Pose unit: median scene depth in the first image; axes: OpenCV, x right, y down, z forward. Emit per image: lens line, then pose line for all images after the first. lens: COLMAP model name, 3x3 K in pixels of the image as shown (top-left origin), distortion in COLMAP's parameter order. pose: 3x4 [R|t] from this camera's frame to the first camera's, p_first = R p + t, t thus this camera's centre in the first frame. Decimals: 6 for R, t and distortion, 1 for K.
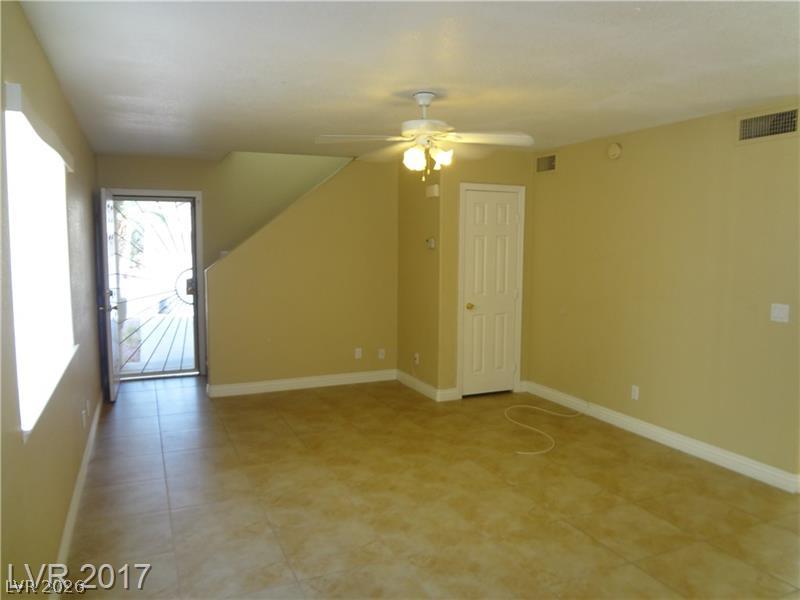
lens RADIAL K [[600.7, 0, 397.3], [0, 600.7, 296.2], [0, 0, 1]] dist [-0.046249, 0.007192]
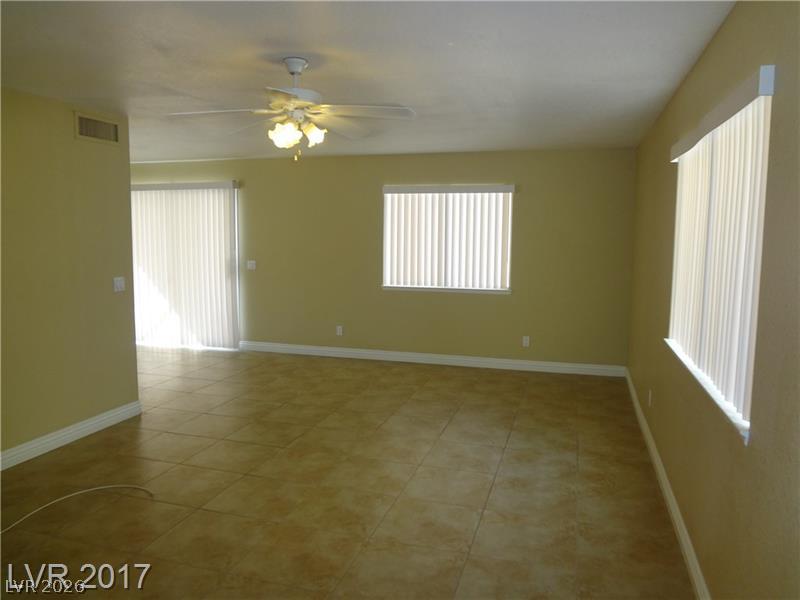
lens RADIAL K [[600.7, 0, 407.1], [0, 600.7, 296.6], [0, 0, 1]] dist [-0.046249, 0.007192]
pose [[-0.767675, -0.080002, 0.635826, -0.658737], [0.050607, 0.981510, 0.184599, -0.152545], [-0.638838, 0.173889, -0.749432, 1.606998]]
